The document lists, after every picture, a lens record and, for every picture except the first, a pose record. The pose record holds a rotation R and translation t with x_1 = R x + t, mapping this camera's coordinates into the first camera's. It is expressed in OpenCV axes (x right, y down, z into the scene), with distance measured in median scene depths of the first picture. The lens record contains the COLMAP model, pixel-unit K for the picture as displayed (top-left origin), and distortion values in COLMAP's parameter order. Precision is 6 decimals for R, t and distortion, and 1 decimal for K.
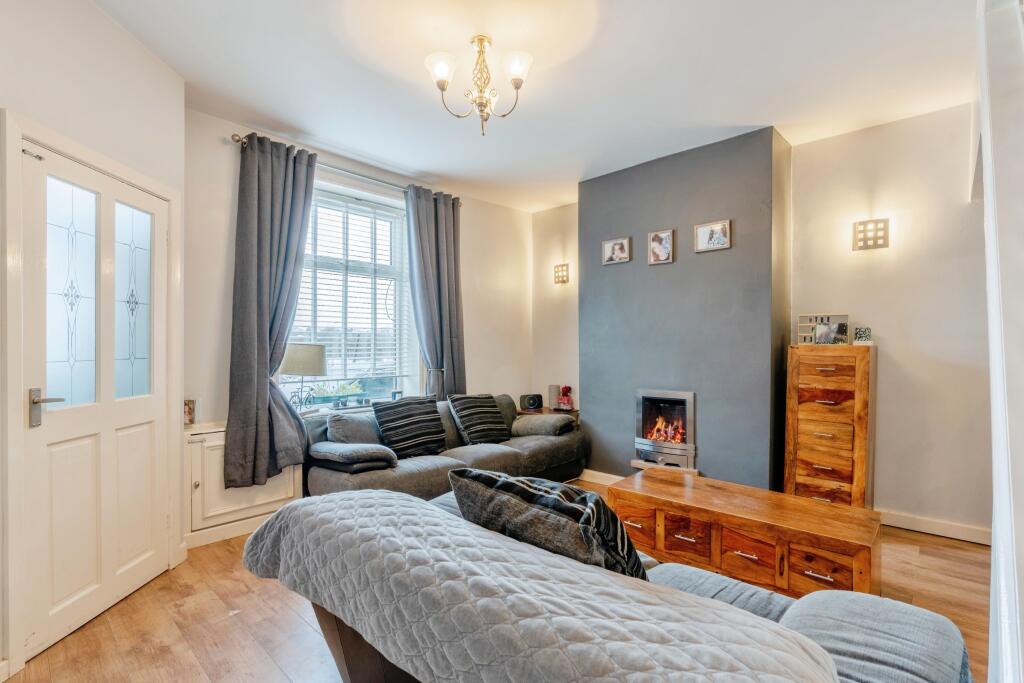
lens RADIAL K [[470.2, 0, 517.6], [0, 470.2, 343.6], [0, 0, 1]] dist [0.000226, 0.000351]
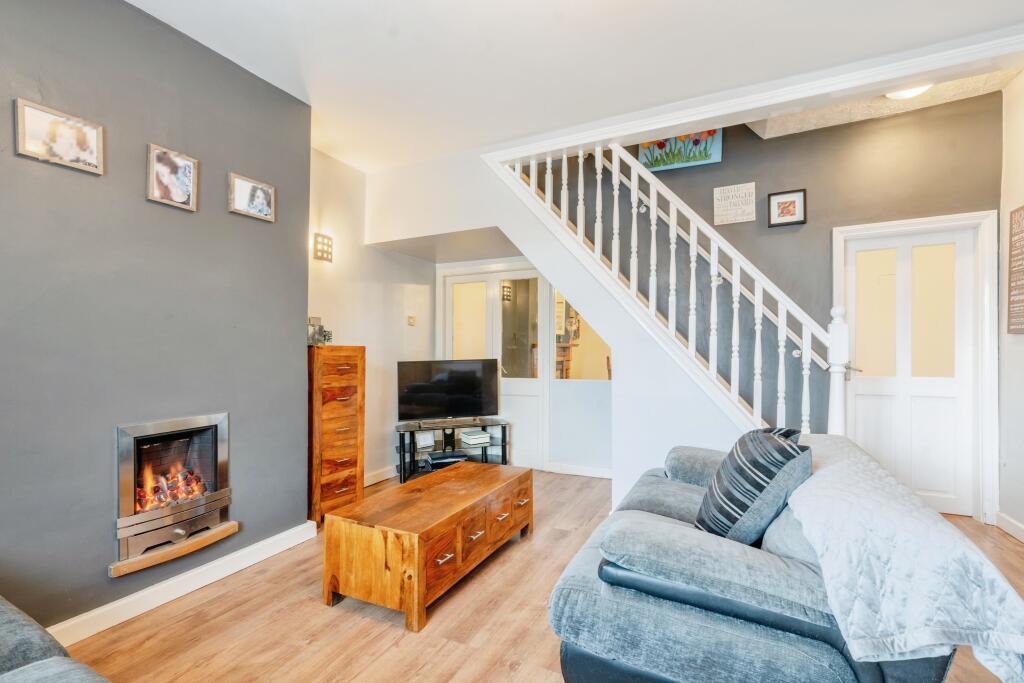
lens RADIAL K [[477.1, 0, 513.3], [0, 477.1, 354.7], [0, 0, 1]] dist [0.001108, 0.000203]
pose [[-0.290665, -0.009472, 0.956778, -0.472942], [-0.006182, 0.999949, 0.008021, 0.012490], [-0.956805, -0.003583, -0.290709, 0.900306]]
